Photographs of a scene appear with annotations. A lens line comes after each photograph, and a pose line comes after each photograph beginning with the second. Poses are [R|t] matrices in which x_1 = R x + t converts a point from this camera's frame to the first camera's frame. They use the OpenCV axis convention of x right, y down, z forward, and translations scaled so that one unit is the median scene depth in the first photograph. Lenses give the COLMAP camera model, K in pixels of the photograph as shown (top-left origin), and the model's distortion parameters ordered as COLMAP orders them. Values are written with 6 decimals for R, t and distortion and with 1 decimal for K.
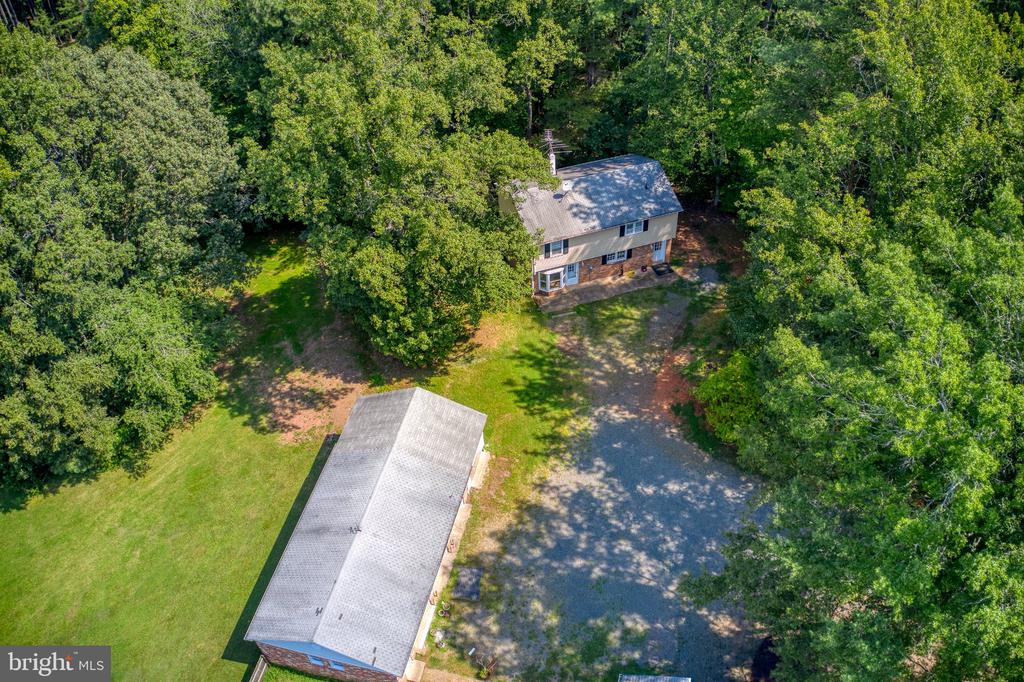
lens RADIAL K [[799.1, 0, 536.3], [0, 799.1, 338.5], [0, 0, 1]] dist [-0.003621, 0.000435]
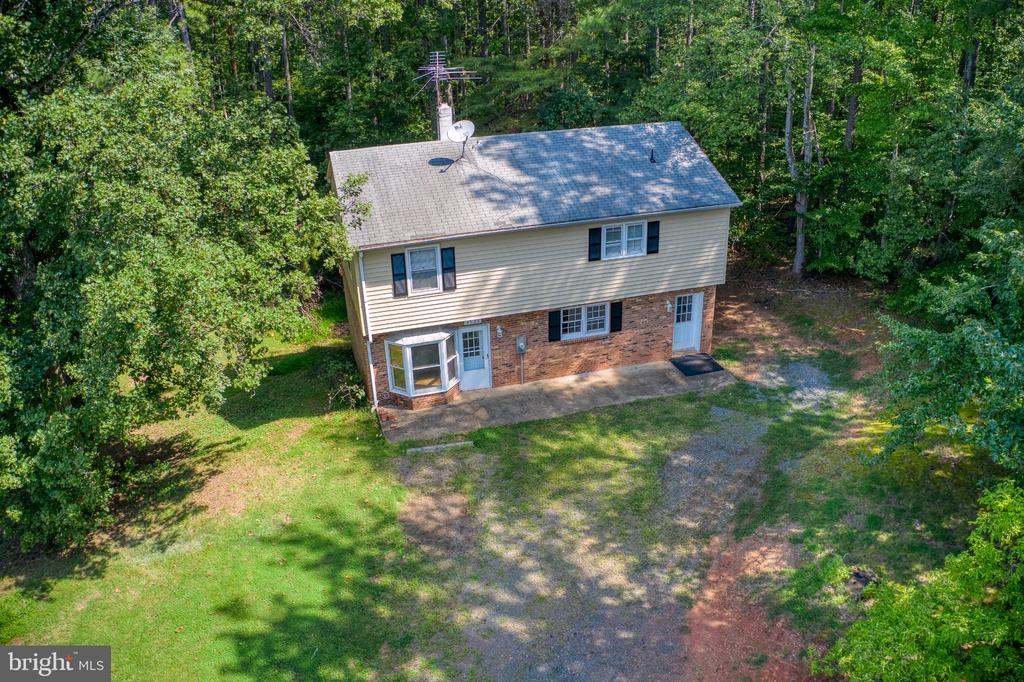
lens RADIAL K [[837.9, 0, 512.5], [0, 837.9, 320.6], [0, 0, 1]] dist [-0.173248, 0.004468]
pose [[0.998493, 0.027838, -0.047292, 0.087892], [-0.042253, 0.939888, -0.338859, 0.048101], [0.035016, 0.340346, 0.939648, 0.625931]]
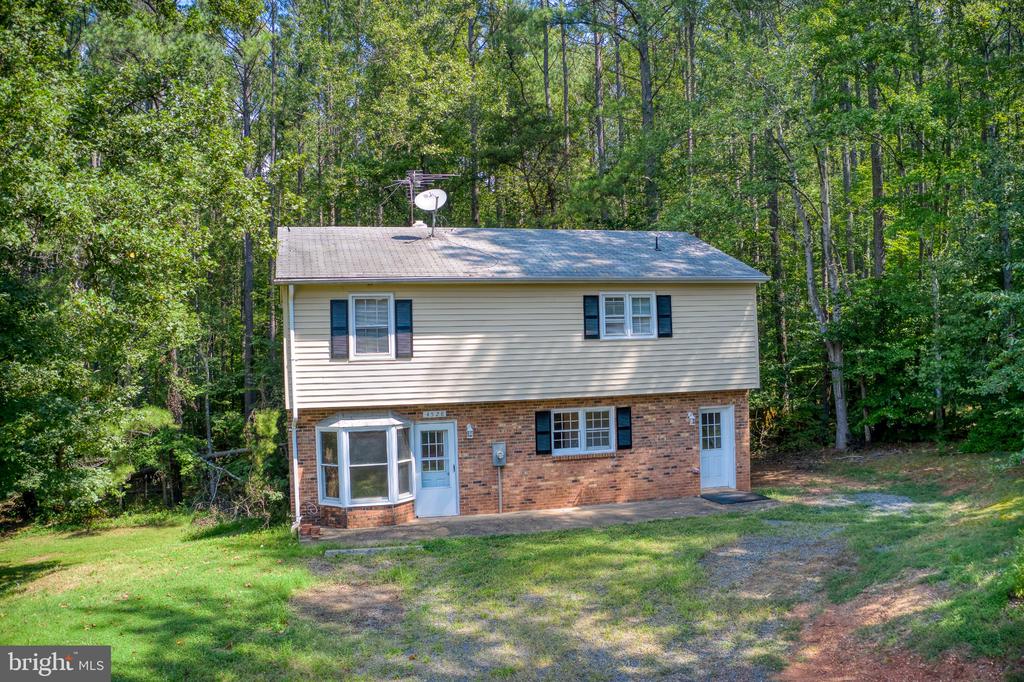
lens RADIAL K [[837.9, 0, 512.5], [0, 837.9, 320.6], [0, 0, 1]] dist [-0.173248, 0.004468]
pose [[0.998031, 0.002185, -0.062677, 0.097936], [-0.047041, 0.687038, -0.725097, 0.114324], [0.041477, 0.726618, 0.685789, 0.783008]]
